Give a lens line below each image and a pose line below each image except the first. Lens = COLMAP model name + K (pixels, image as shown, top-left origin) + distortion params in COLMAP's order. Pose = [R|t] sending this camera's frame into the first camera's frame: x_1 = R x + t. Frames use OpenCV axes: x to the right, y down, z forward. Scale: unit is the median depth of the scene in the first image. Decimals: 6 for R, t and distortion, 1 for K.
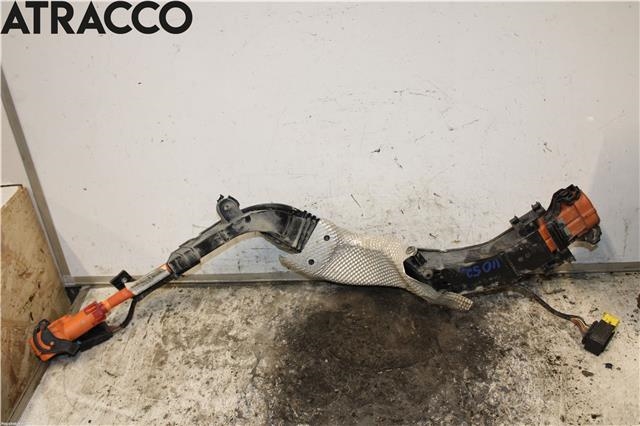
lens RADIAL K [[631.5, 0, 320.8], [0, 631.5, 198.0], [0, 0, 1]] dist [-0.073973, 0.000000]
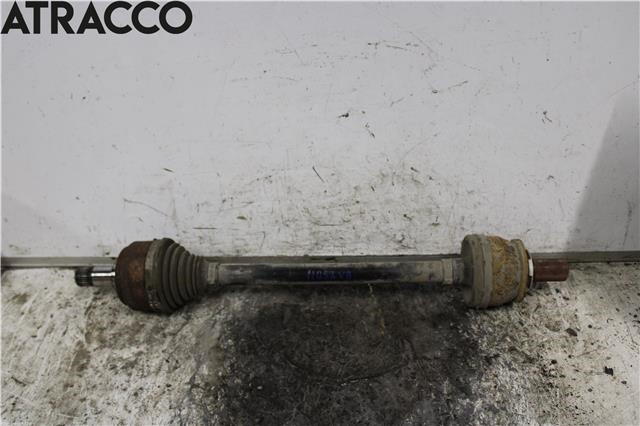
lens RADIAL K [[631.5, 0, 319.6], [0, 631.5, 204.9], [0, 0, 1]] dist [-0.073973, 0.000000]
pose [[0.998058, 0.015341, 0.060370, 0.007629], [-0.019787, 0.997081, 0.073745, -0.018628], [-0.059062, -0.074796, 0.995448, 0.172996]]
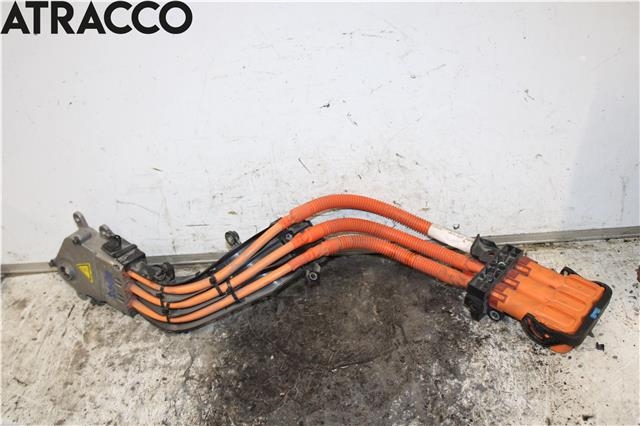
lens RADIAL K [[680.8, 0, 310.7], [0, 680.8, 199.8], [0, 0, 1]] dist [-0.071774, 0.000000]
pose [[0.999236, -0.036358, 0.014312, 0.052955], [0.035252, 0.996843, 0.071150, -0.015726], [-0.016853, -0.070591, 0.997363, 0.096088]]
